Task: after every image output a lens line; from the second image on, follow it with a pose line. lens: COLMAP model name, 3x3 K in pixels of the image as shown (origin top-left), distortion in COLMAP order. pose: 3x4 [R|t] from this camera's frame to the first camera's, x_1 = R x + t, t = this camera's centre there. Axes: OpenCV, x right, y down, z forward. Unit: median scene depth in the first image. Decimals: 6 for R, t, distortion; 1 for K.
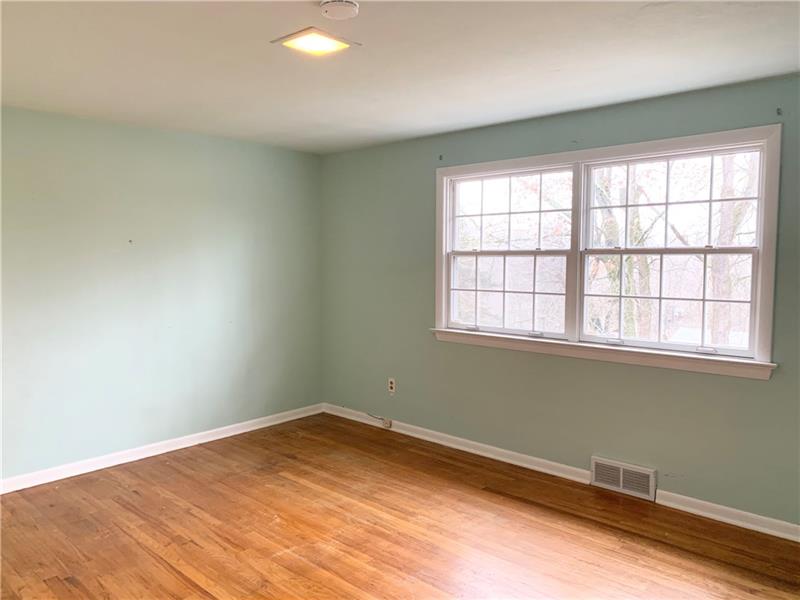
lens RADIAL K [[612.7, 0, 398.1], [0, 612.7, 300.5], [0, 0, 1]] dist [0.057482, -0.061935]
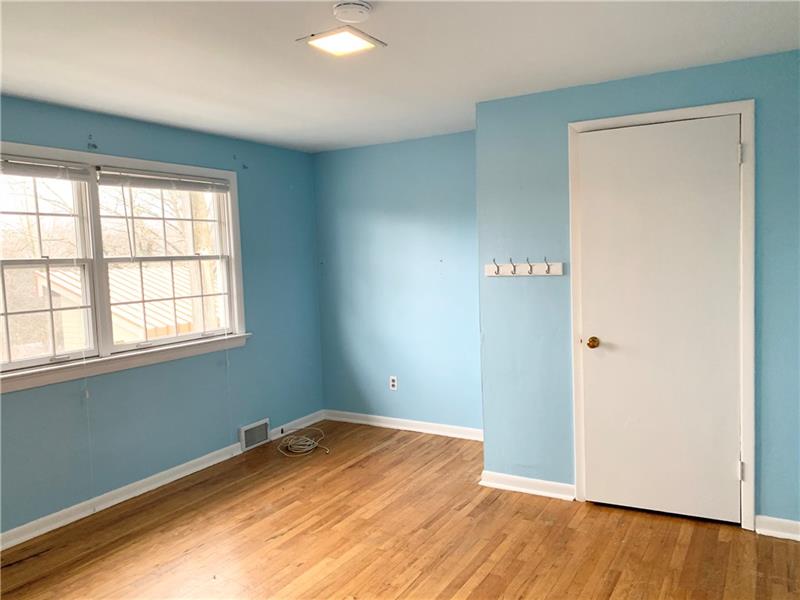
lens RADIAL K [[612.7, 0, 400.5], [0, 612.7, 300.1], [0, 0, 1]] dist [0.057482, -0.061935]
pose [[-0.209375, -0.061299, 0.975912, -0.584641], [0.112154, 0.989941, 0.086242, -0.038587], [-0.971382, 0.127509, -0.200394, 0.598146]]
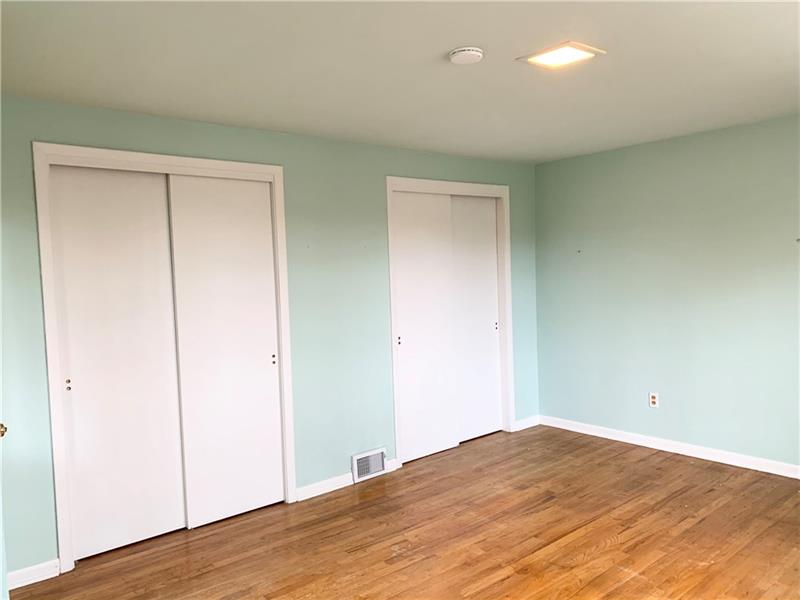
lens RADIAL K [[612.7, 0, 399.5], [0, 612.7, 300.8], [0, 0, 1]] dist [0.057482, -0.061935]
pose [[-0.100245, 0.067037, -0.992702, 0.843384], [-0.047340, 0.996276, 0.072058, -0.068710], [0.993836, 0.054218, -0.096698, 0.779032]]
